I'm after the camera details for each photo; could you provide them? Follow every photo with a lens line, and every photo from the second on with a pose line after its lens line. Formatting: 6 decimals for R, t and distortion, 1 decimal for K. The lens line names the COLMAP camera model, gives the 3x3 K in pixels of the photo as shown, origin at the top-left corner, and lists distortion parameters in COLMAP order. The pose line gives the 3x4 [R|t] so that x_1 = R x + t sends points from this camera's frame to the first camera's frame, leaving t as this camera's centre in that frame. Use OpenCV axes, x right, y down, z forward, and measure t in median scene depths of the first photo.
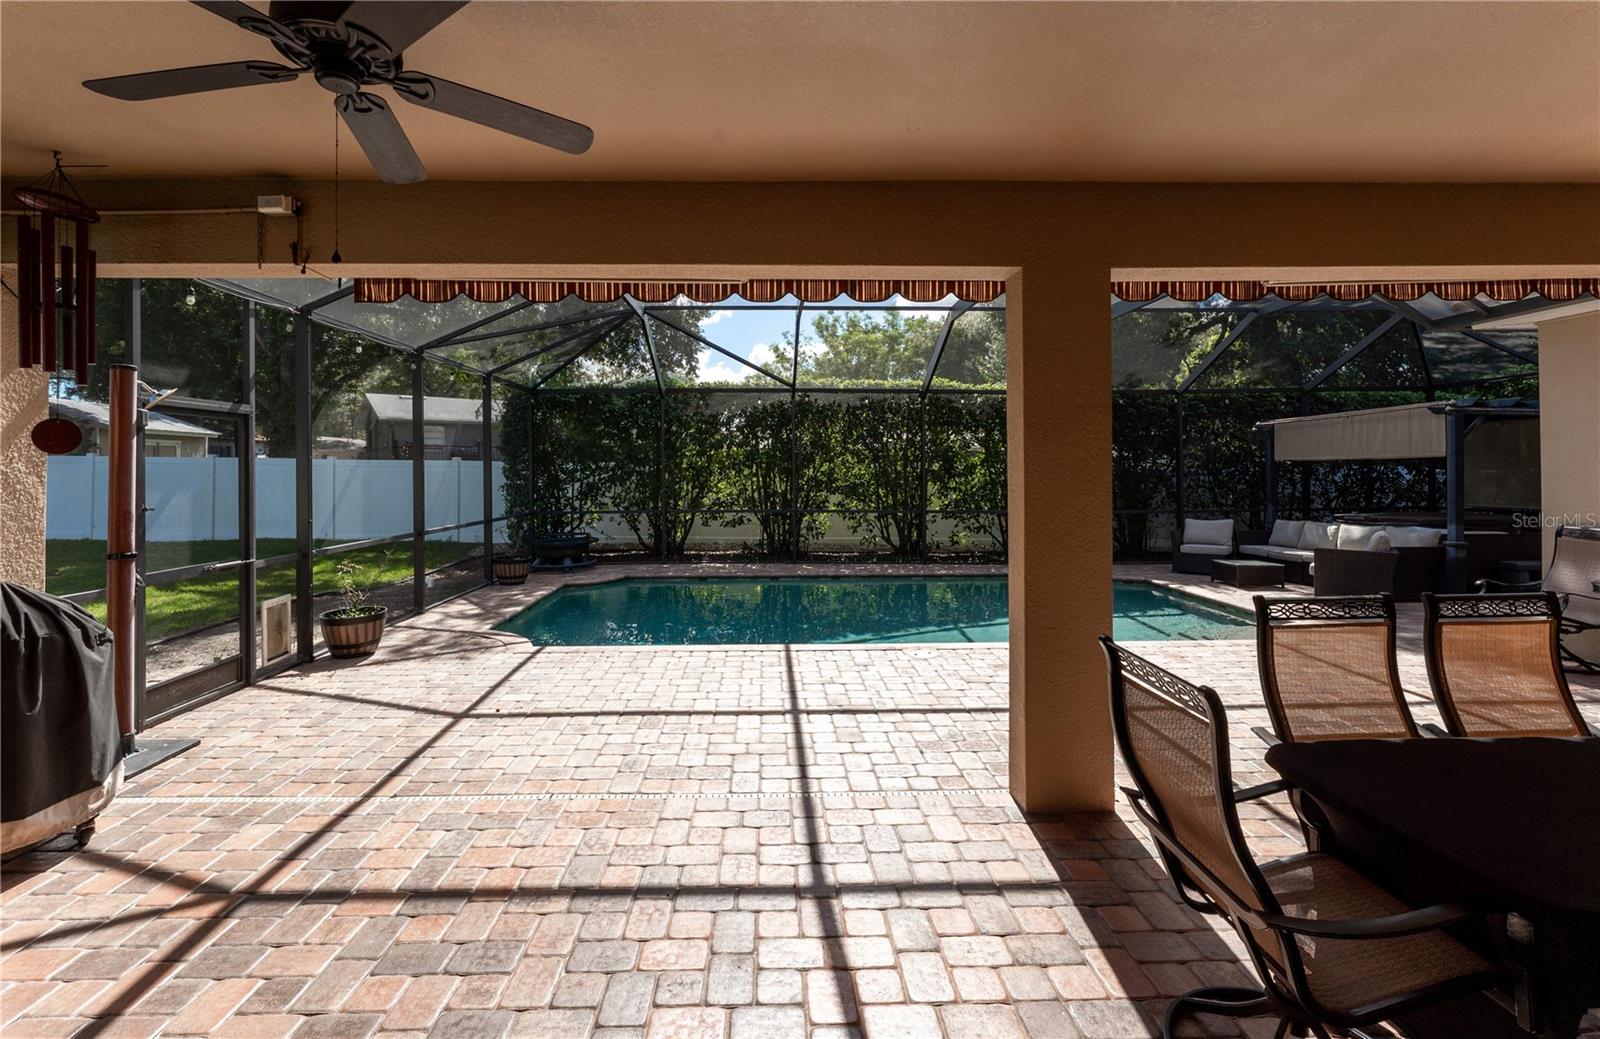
lens RADIAL K [[705.5, 0, 768.0], [0, 705.5, 465.8], [0, 0, 1]] dist [0.001292, 0.001803]
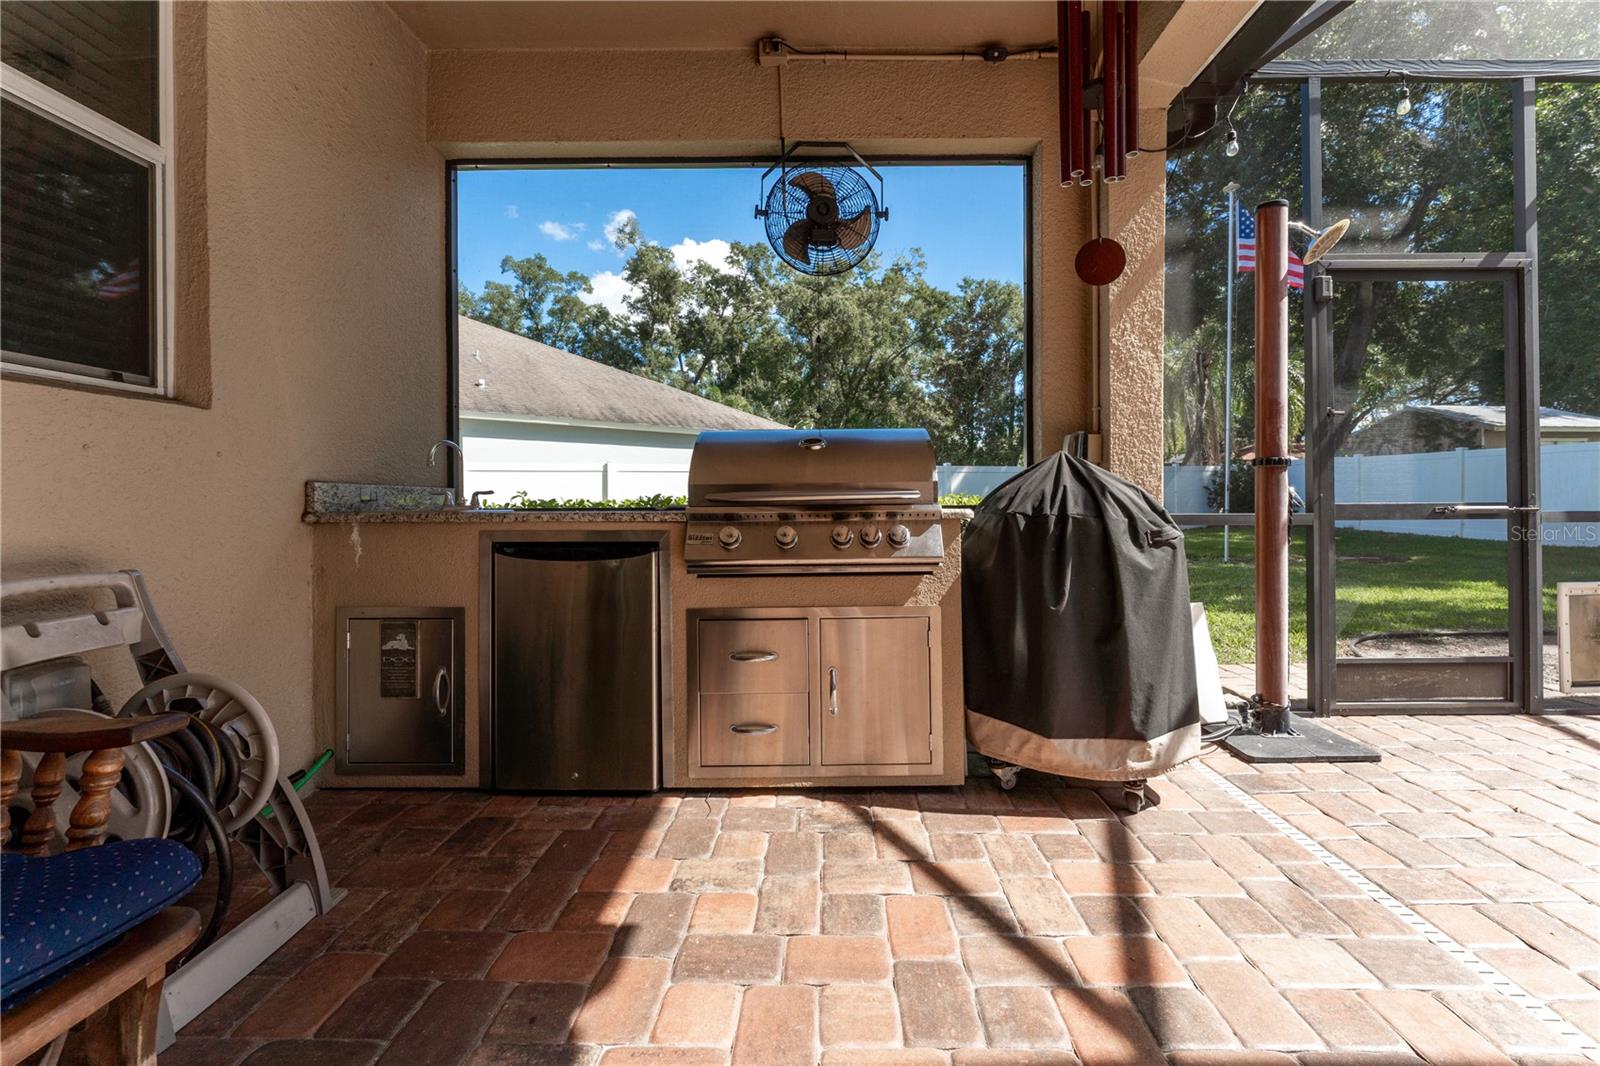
lens RADIAL K [[654.5, 0, 817.0], [0, 654.5, 501.7], [0, 0, 1]] dist [-0.002724, -0.000432]
pose [[-0.012453, 0.006608, -0.999901, -0.209292], [0.009484, 0.999934, 0.006490, 0.149871], [0.999877, -0.009402, -0.012514, 0.500666]]
